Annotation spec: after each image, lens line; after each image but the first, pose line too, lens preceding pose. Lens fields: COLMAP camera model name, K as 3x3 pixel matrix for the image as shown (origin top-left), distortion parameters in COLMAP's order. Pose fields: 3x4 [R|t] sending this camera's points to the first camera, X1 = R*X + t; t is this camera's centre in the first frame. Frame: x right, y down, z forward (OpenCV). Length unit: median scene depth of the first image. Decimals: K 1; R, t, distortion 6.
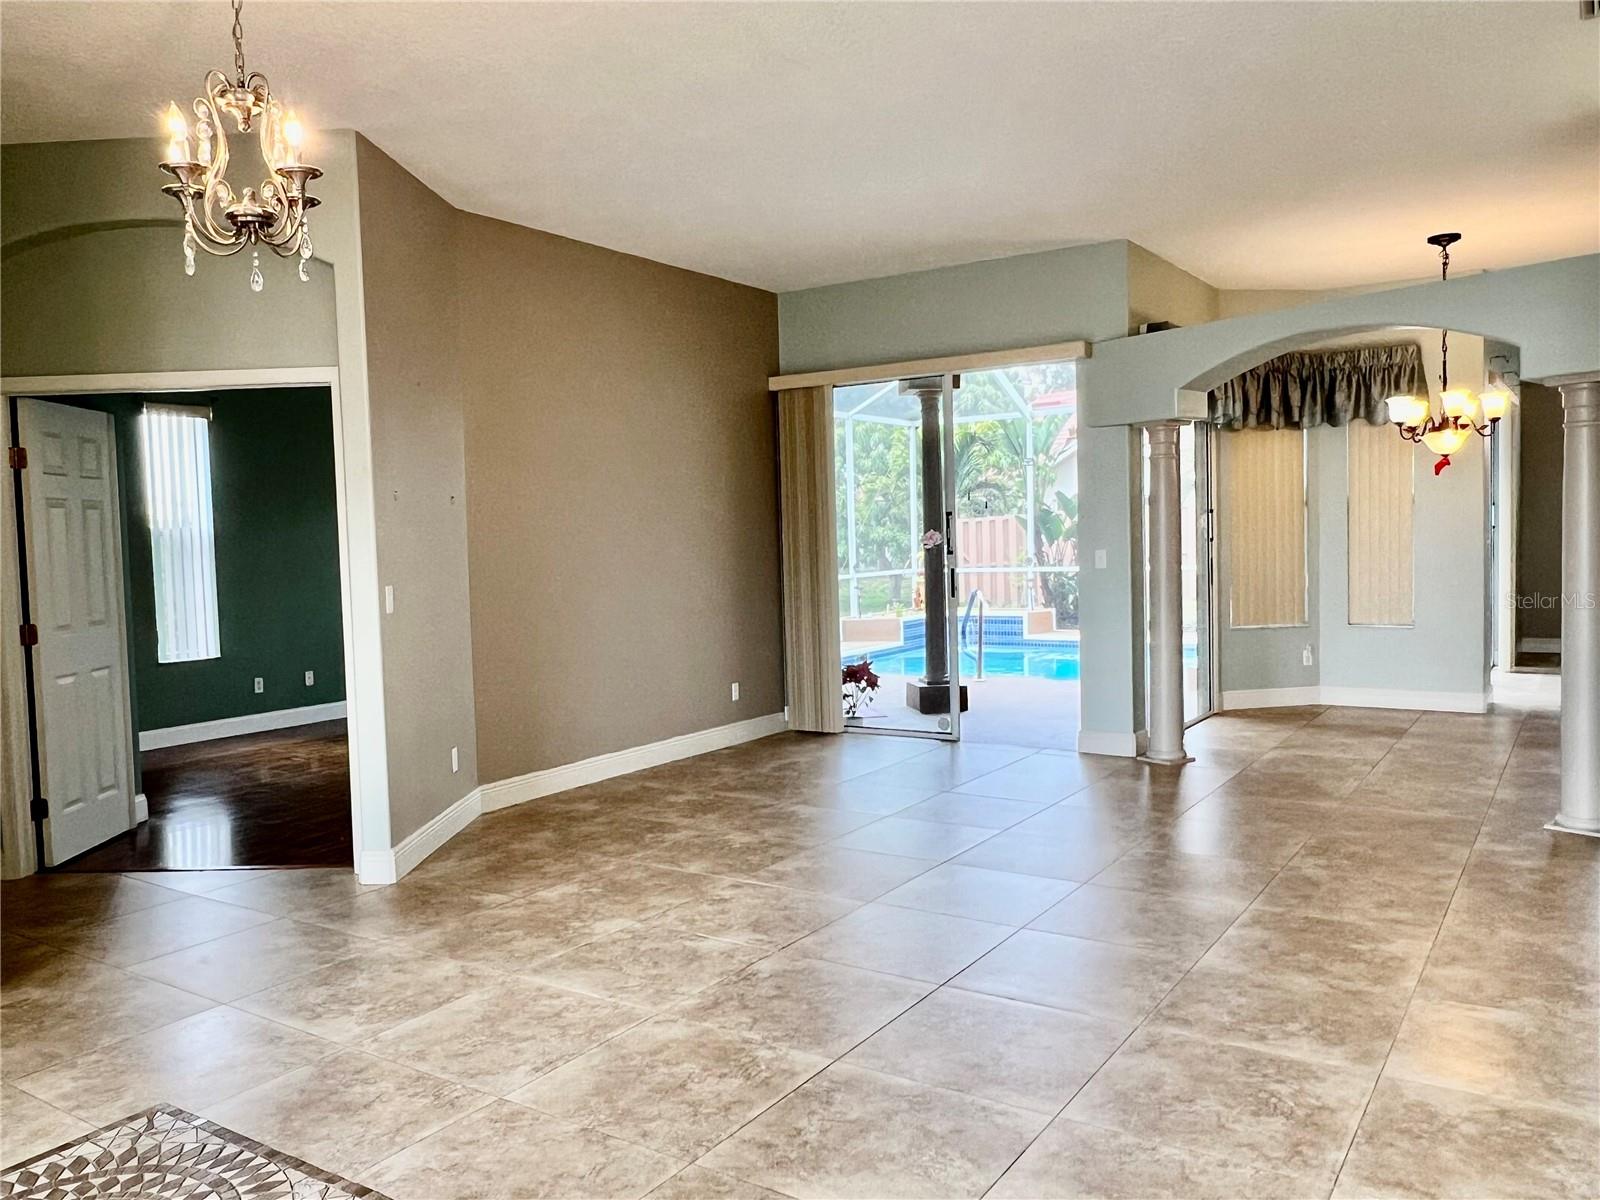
lens RADIAL K [[1204.9, 0, 788.3], [0, 1204.9, 604.3], [0, 0, 1]] dist [0.056731, -0.072054]
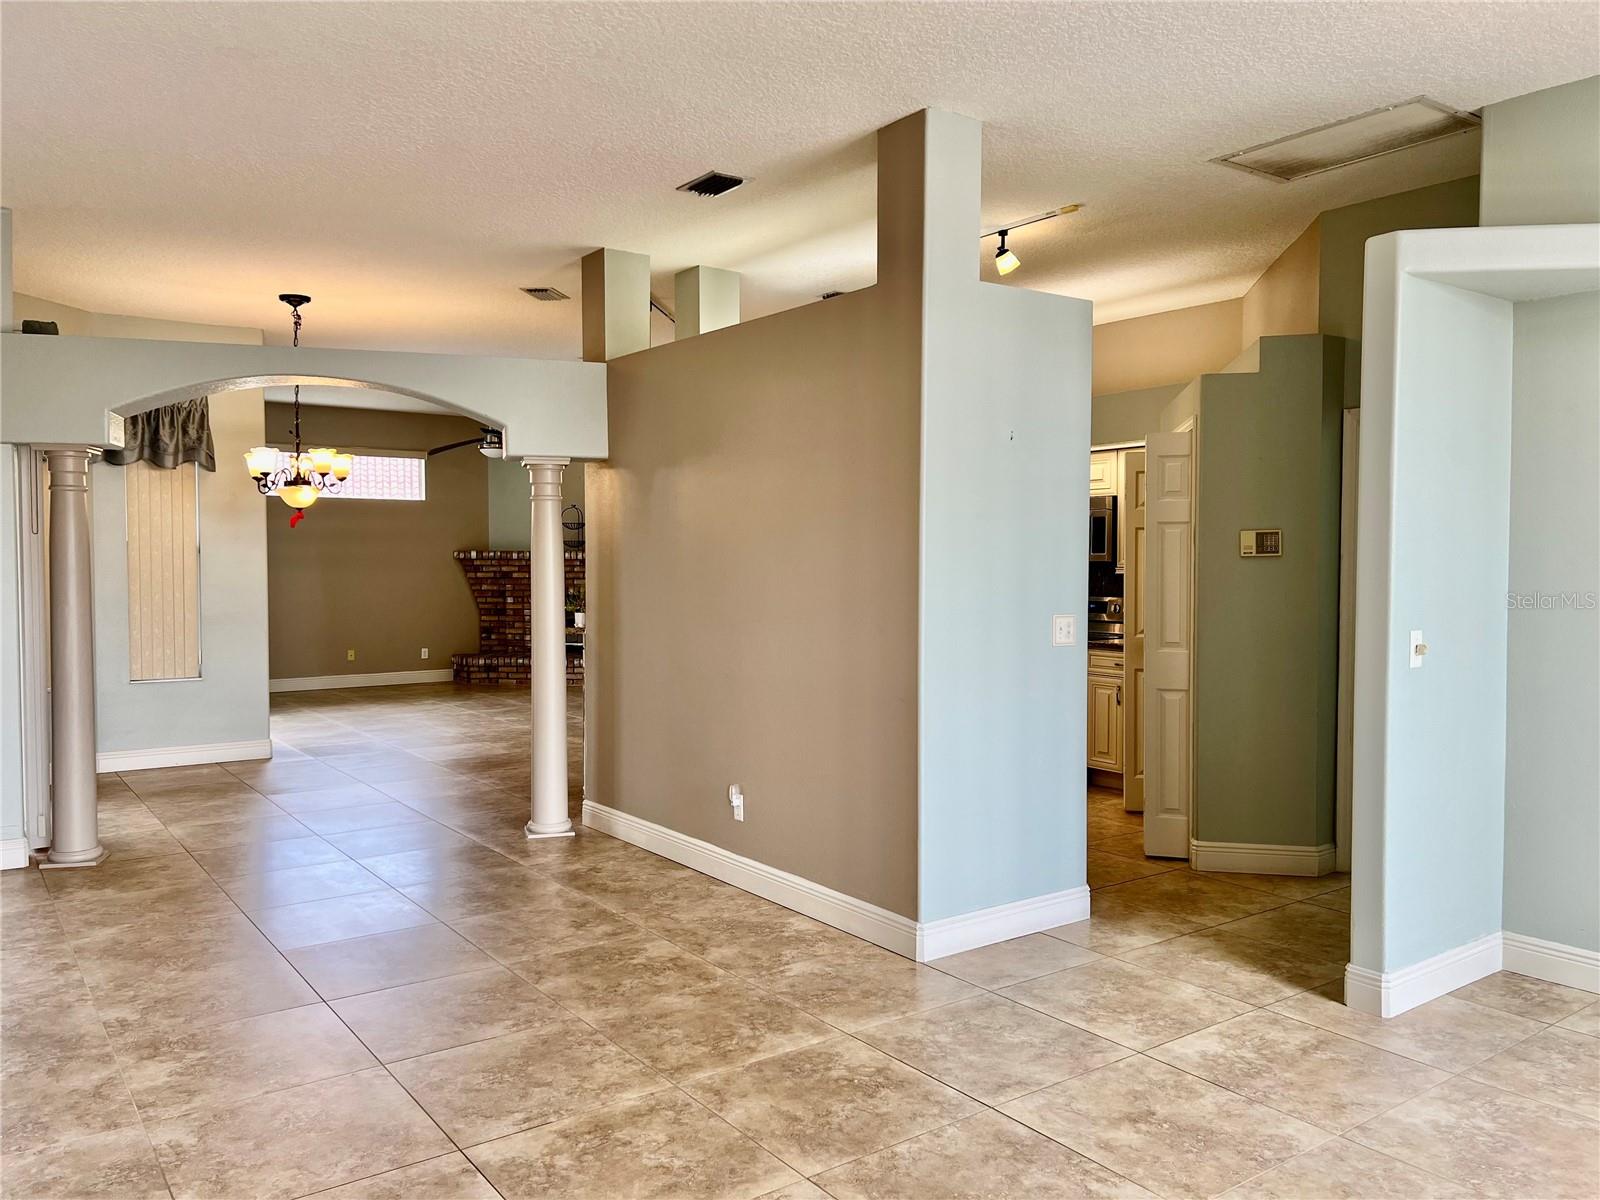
lens RADIAL K [[1204.9, 0, 796.8], [0, 1204.9, 595.2], [0, 0, 1]] dist [0.056731, -0.072054]
pose [[0.347505, -0.001680, 0.937677, -0.546724], [0.043630, 0.998944, -0.014380, -0.031867], [-0.936663, 0.045908, 0.347211, 0.489689]]
